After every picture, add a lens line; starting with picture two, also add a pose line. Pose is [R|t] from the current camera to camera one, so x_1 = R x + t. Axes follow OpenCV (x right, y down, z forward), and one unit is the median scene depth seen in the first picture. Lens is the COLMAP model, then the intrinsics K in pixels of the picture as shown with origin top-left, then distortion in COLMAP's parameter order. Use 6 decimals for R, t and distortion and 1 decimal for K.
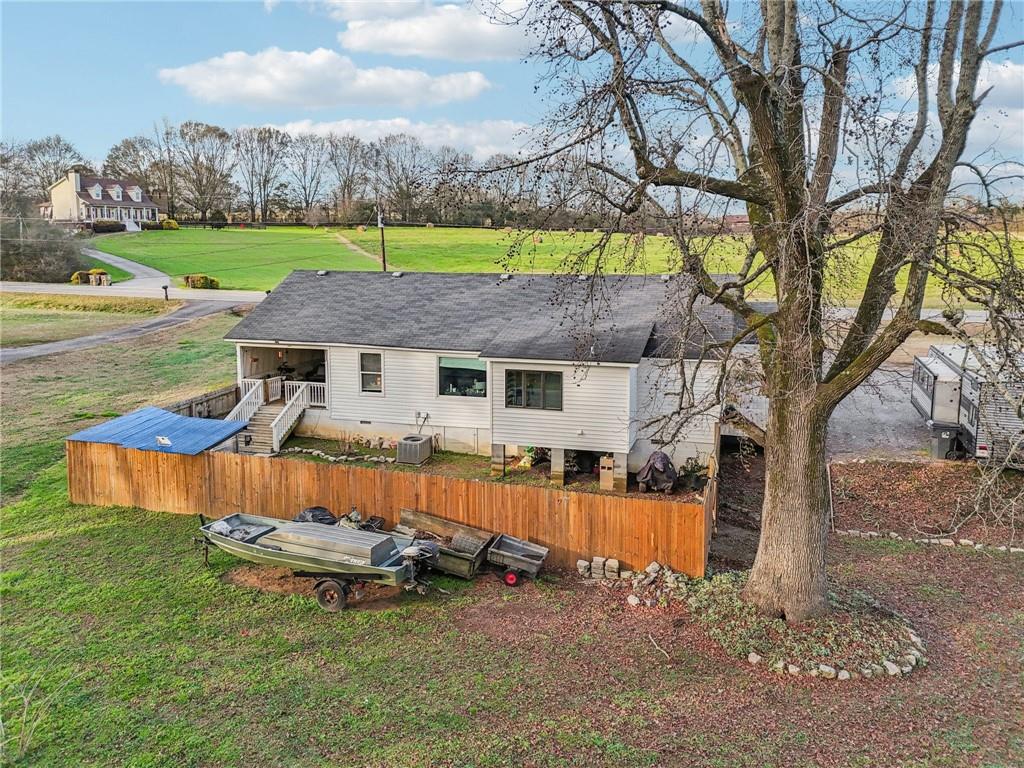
lens RADIAL K [[1015.1, 0, 495.3], [0, 1015.1, 382.4], [0, 0, 1]] dist [0.069860, -0.131387]
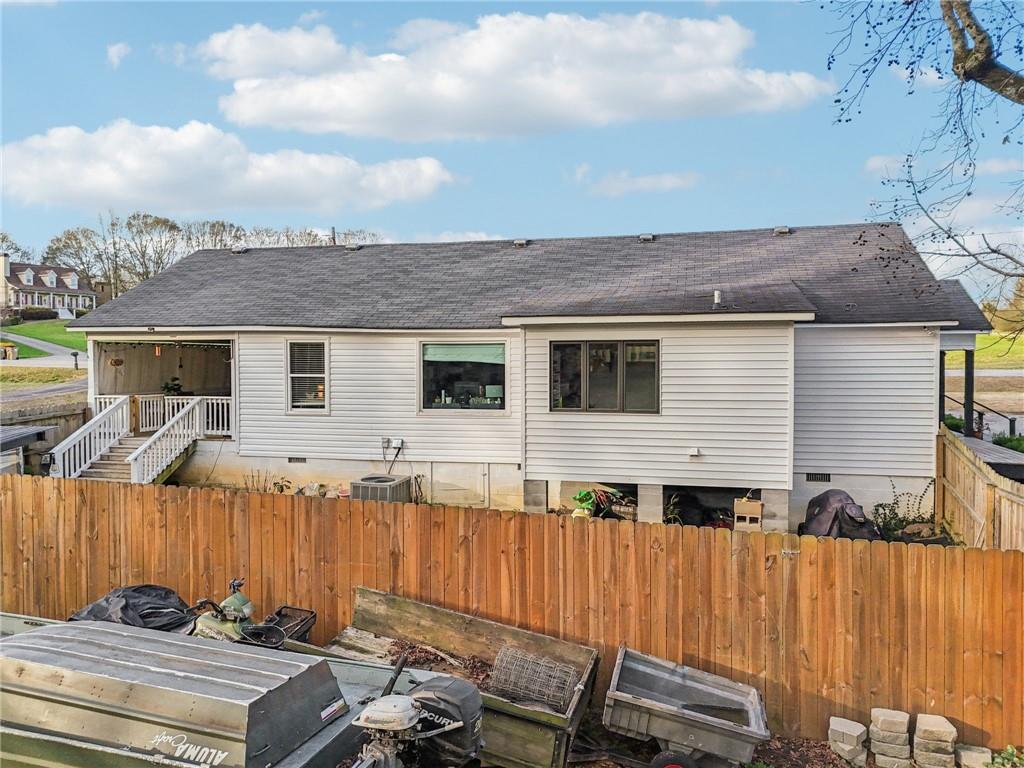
lens RADIAL K [[1015.1, 0, 495.3], [0, 1015.1, 382.4], [0, 0, 1]] dist [0.069860, -0.131387]
pose [[0.999122, -0.001281, 0.041868, -0.038758], [0.005835, 0.994044, -0.108825, 0.062567], [-0.041479, 0.108974, 0.993179, 0.419159]]
